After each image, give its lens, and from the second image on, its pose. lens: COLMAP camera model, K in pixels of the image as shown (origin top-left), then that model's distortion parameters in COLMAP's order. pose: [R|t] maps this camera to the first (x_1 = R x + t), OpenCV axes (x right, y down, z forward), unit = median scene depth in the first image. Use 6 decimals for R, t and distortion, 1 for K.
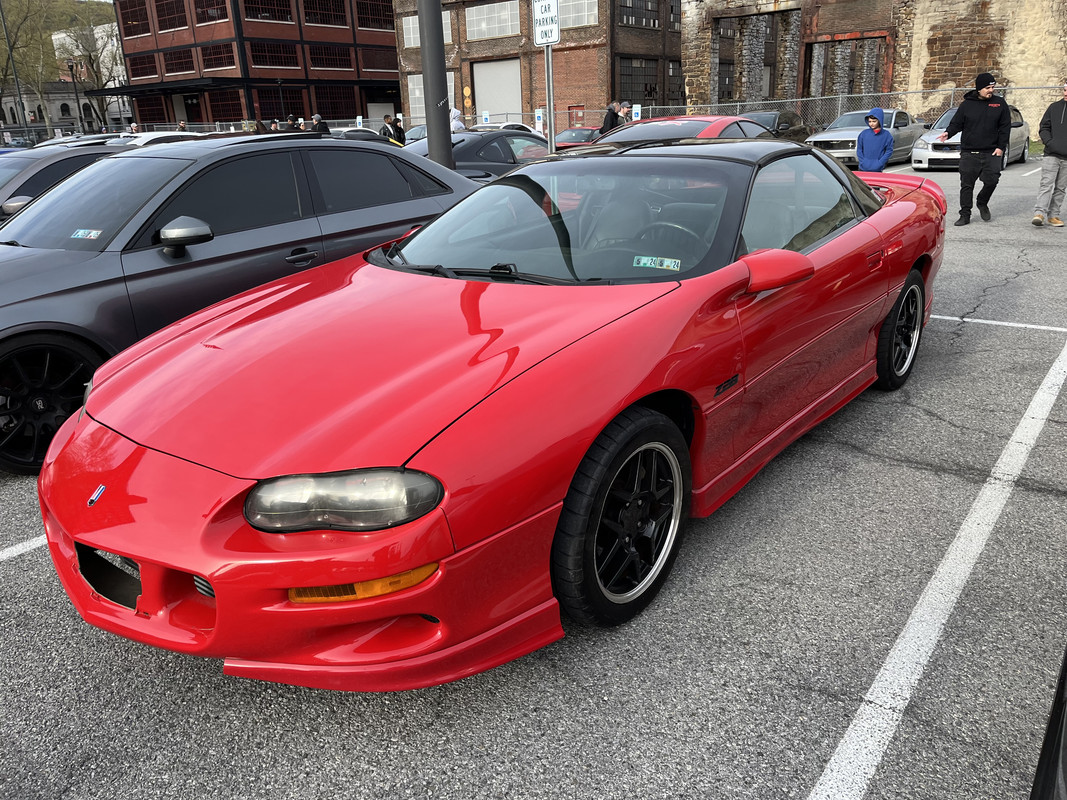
lens RADIAL K [[827.9, 0, 531.9], [0, 827.9, 393.1], [0, 0, 1]] dist [-0.007886, 0.048704]
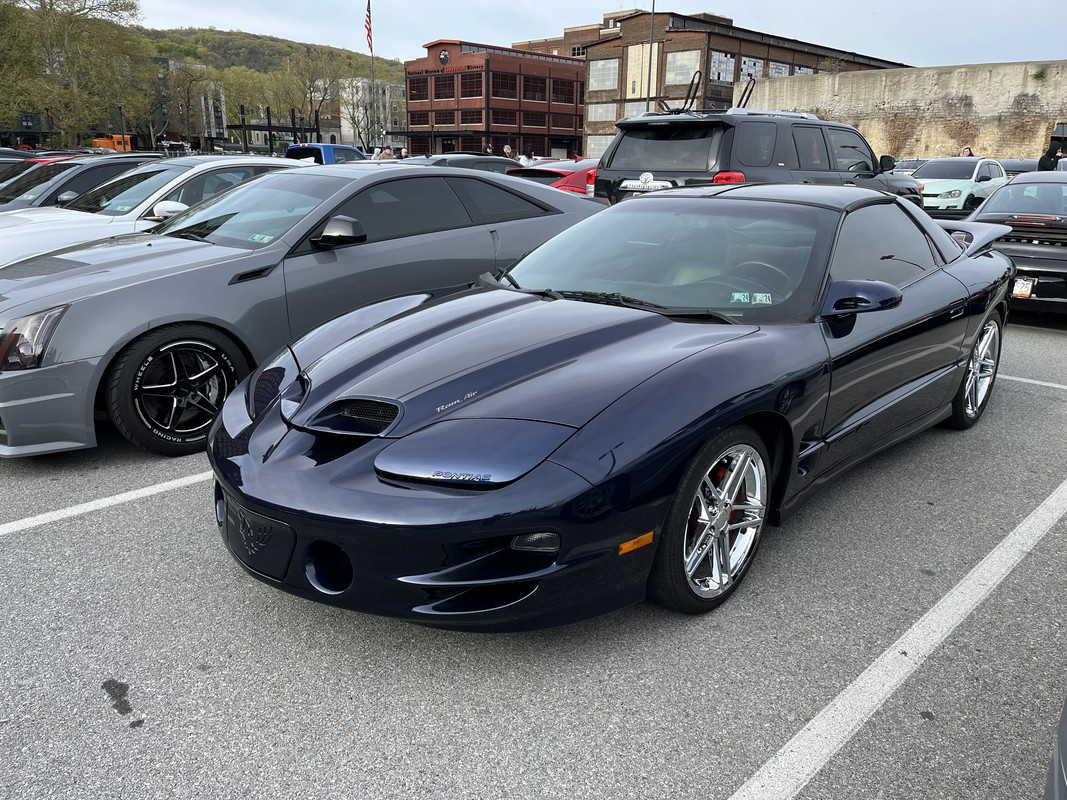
lens RADIAL K [[827.9, 0, 536.0], [0, 827.9, 406.0], [0, 0, 1]] dist [-0.007886, 0.048704]
pose [[0.991224, 0.084922, -0.101310, -0.025450], [-0.087268, 0.996005, -0.018943, 0.187765], [0.099297, 0.027618, 0.994675, -0.606342]]
